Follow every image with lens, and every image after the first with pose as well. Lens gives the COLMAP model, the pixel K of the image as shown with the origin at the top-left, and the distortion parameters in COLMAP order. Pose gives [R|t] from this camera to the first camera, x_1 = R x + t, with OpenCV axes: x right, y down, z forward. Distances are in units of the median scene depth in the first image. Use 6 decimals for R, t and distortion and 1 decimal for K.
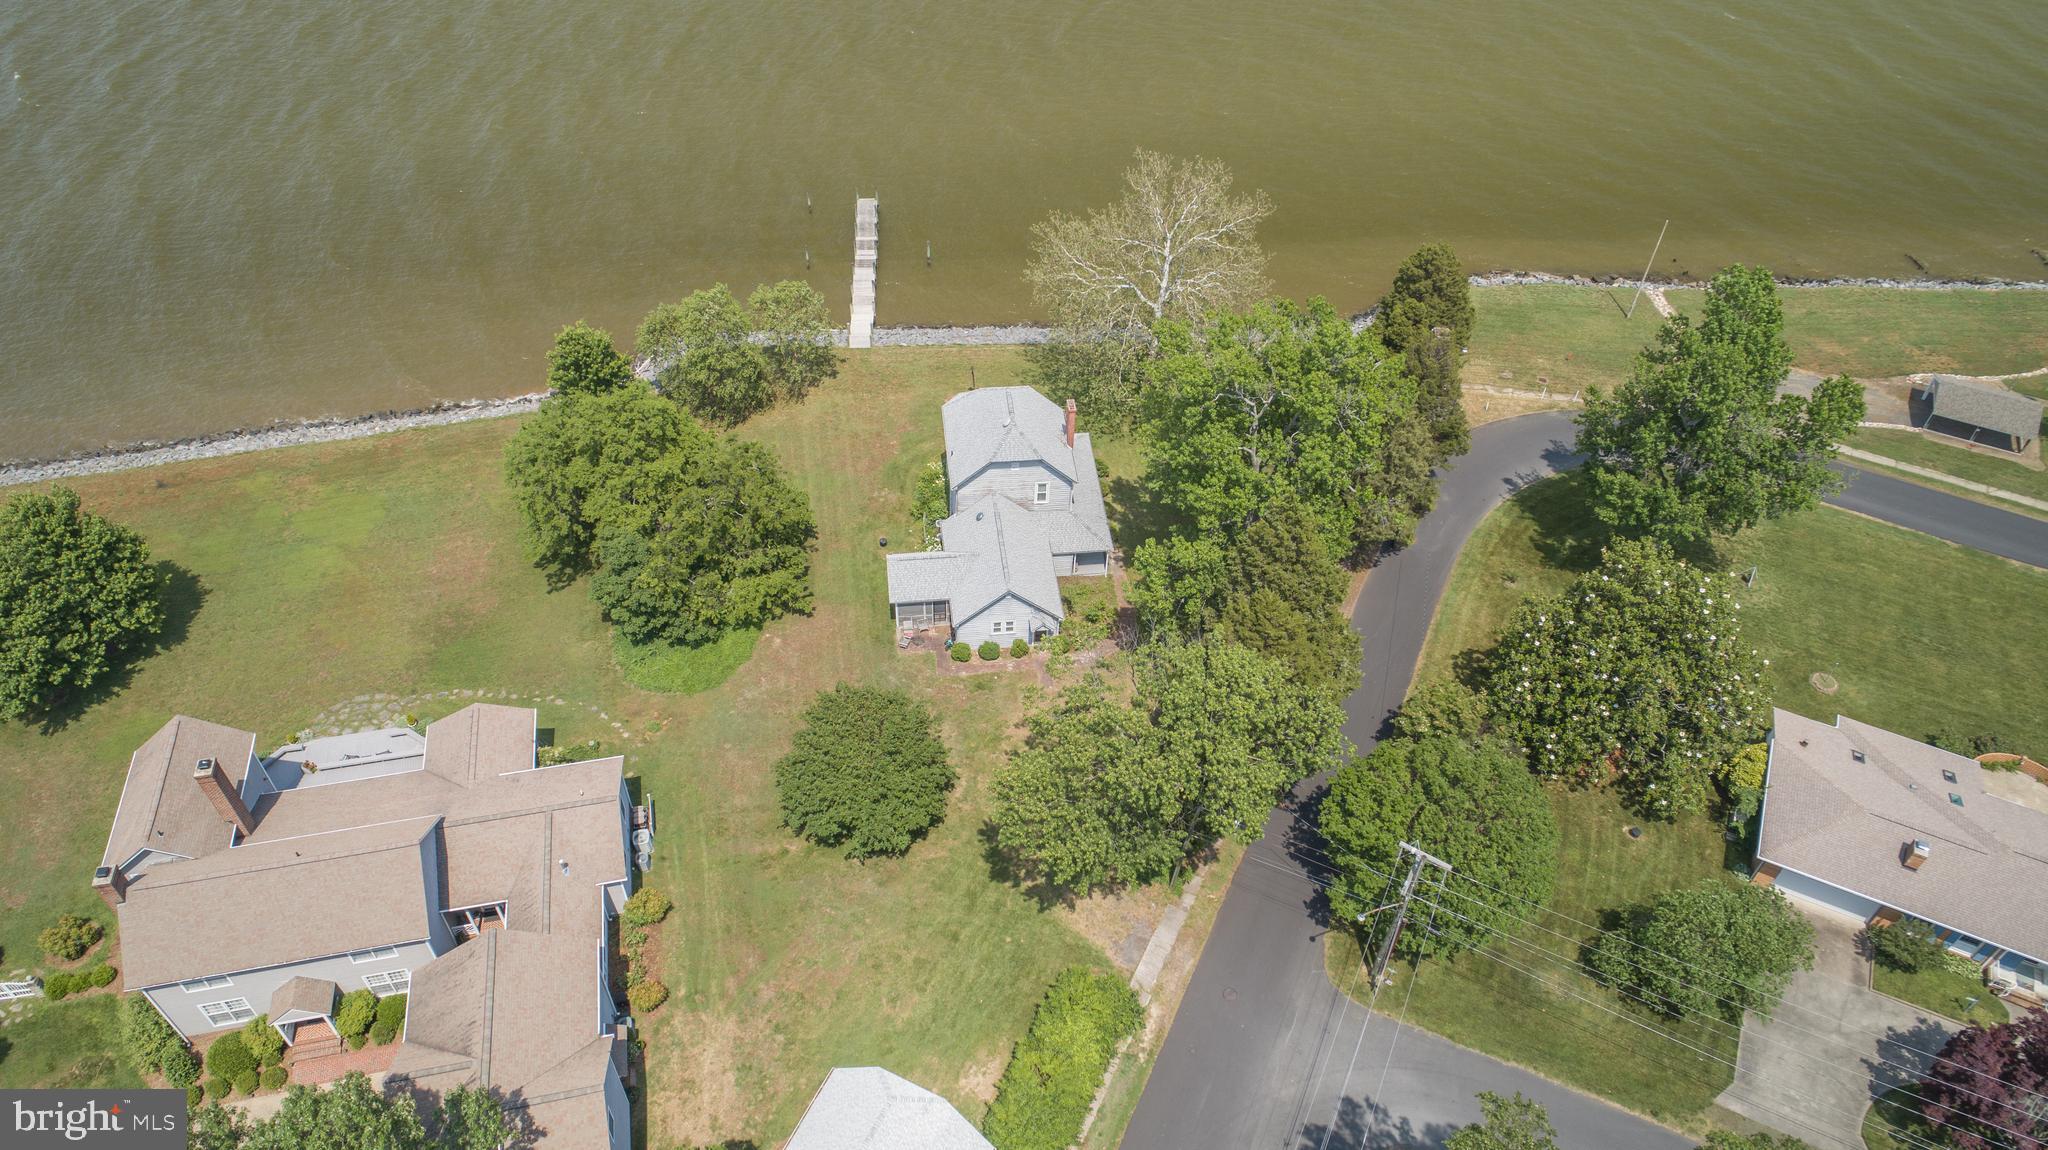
lens RADIAL K [[1379.1, 0, 1019.3], [0, 1379.1, 579.2], [0, 0, 1]] dist [-0.007780, 0.006206]
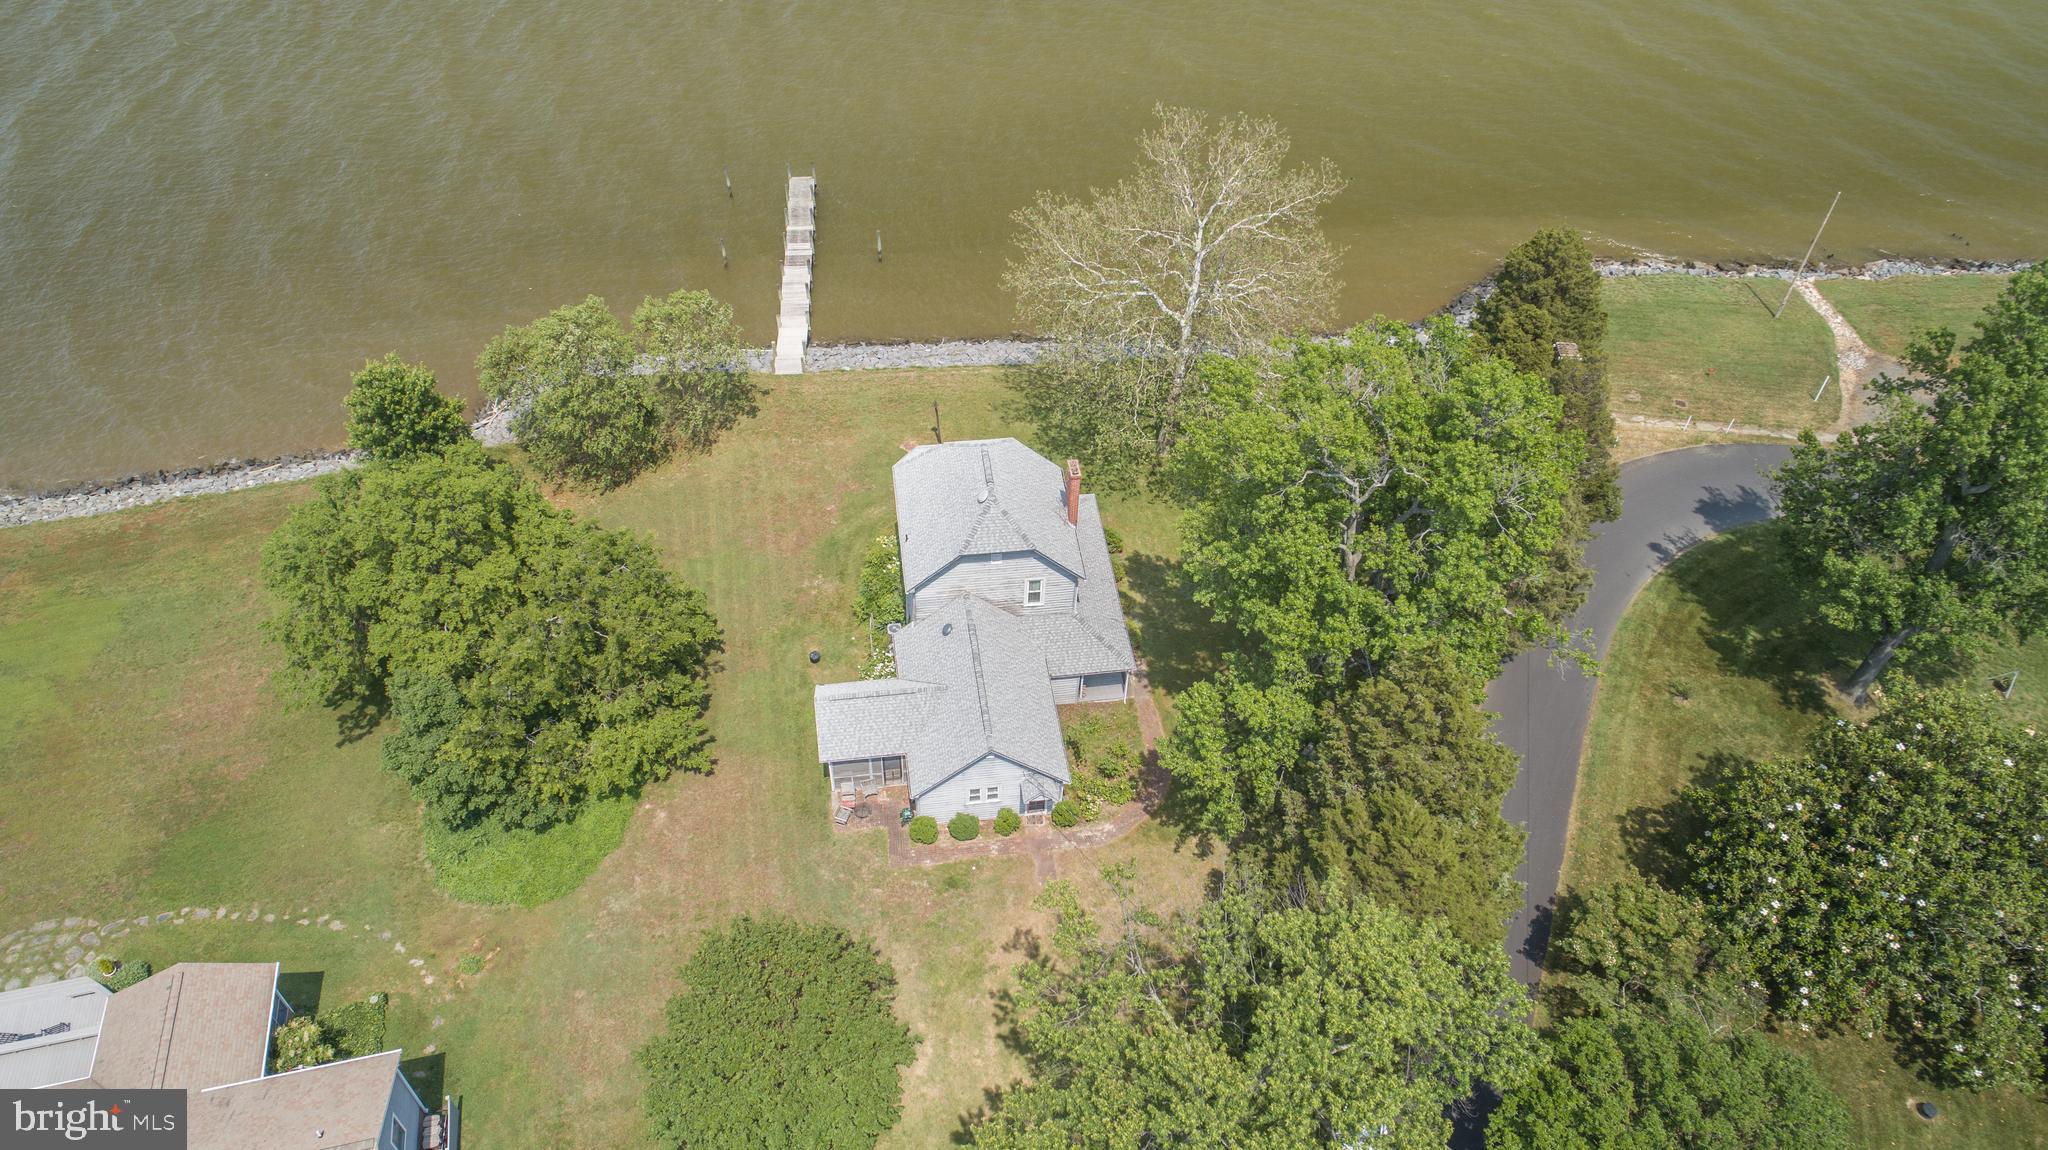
lens RADIAL K [[1379.1, 0, 1019.3], [0, 1379.1, 579.2], [0, 0, 1]] dist [-0.007780, 0.006206]
pose [[0.999727, -0.017912, 0.015002, -0.001999], [0.017640, 0.999682, 0.018018, -0.084237], [-0.015320, -0.017749, 0.999725, 0.298439]]
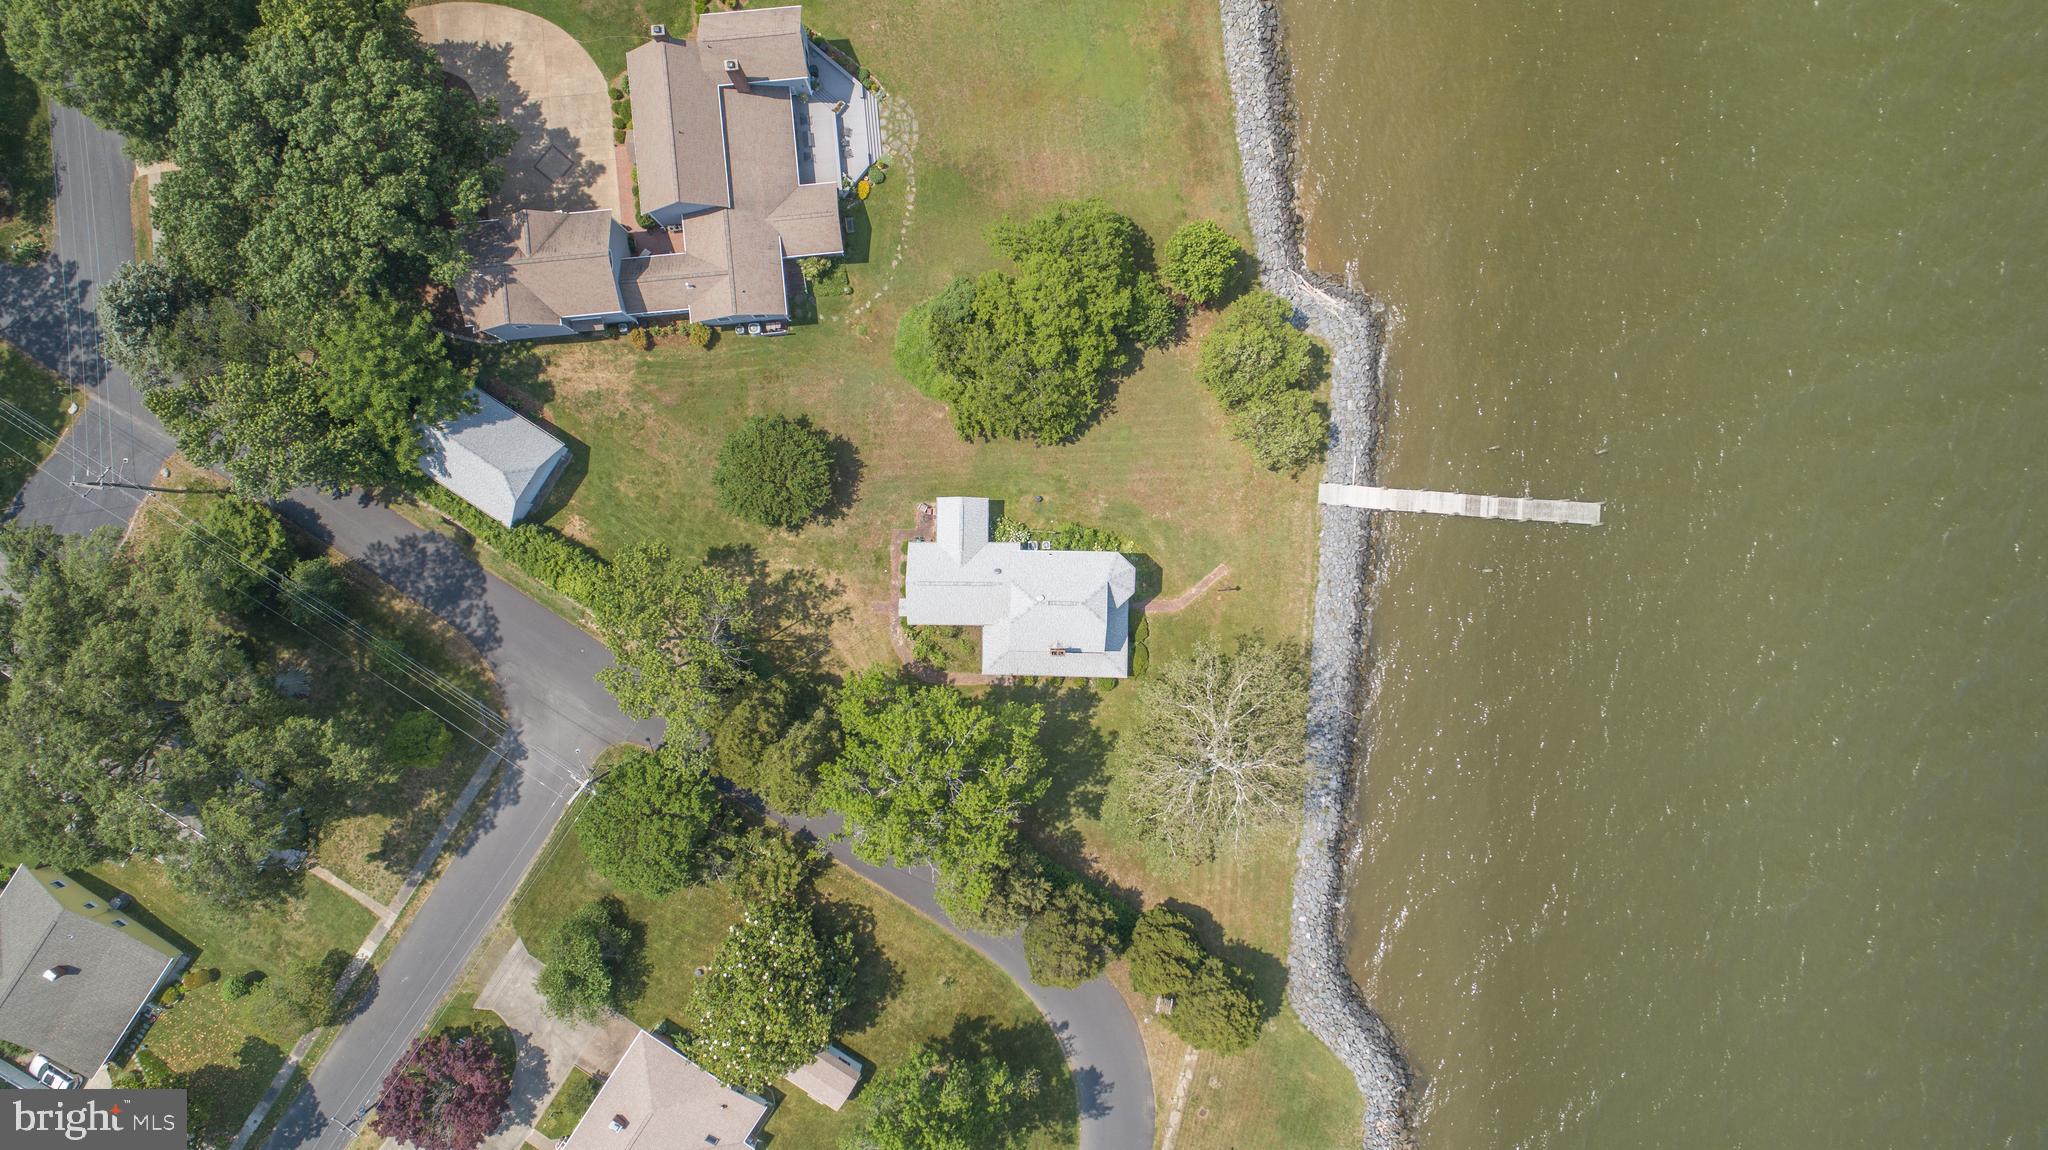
lens RADIAL K [[1379.1, 0, 1019.3], [0, 1379.1, 579.2], [0, 0, 1]] dist [-0.007780, 0.006206]
pose [[-0.125281, 0.992002, -0.015414, -0.004574], [-0.709467, -0.078717, 0.700329, -0.969720], [0.693514, 0.098674, 0.713654, 0.100744]]
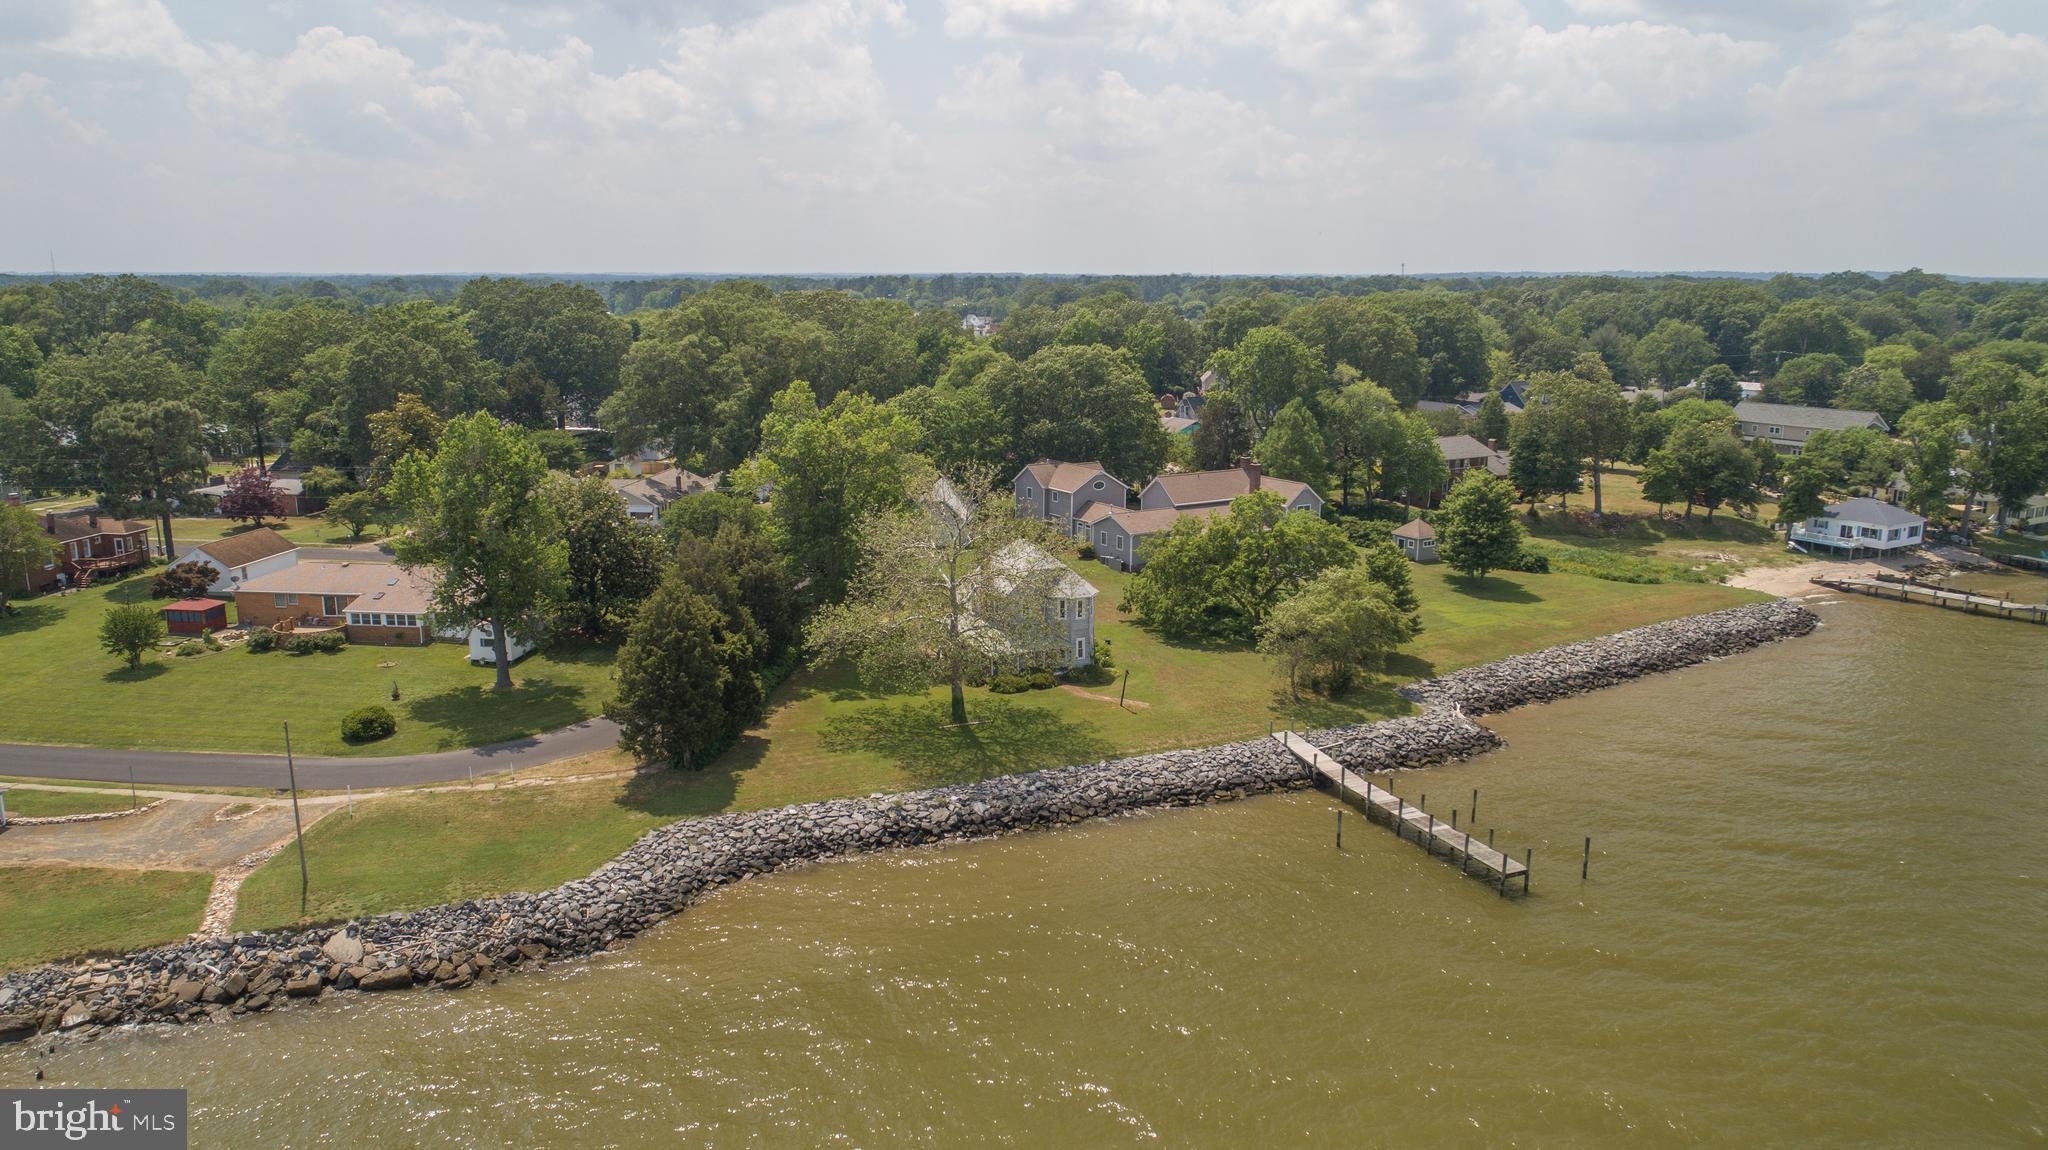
lens RADIAL K [[1424.6, 0, 1029.4], [0, 1424.6, 586.8], [0, 0, 1]] dist [-0.008443, 0.002652]
pose [[-0.937737, 0.056108, -0.342786, 0.456095], [-0.257623, 0.549590, 0.794721, -1.179875], [0.232982, 0.833549, -0.500916, 1.724267]]
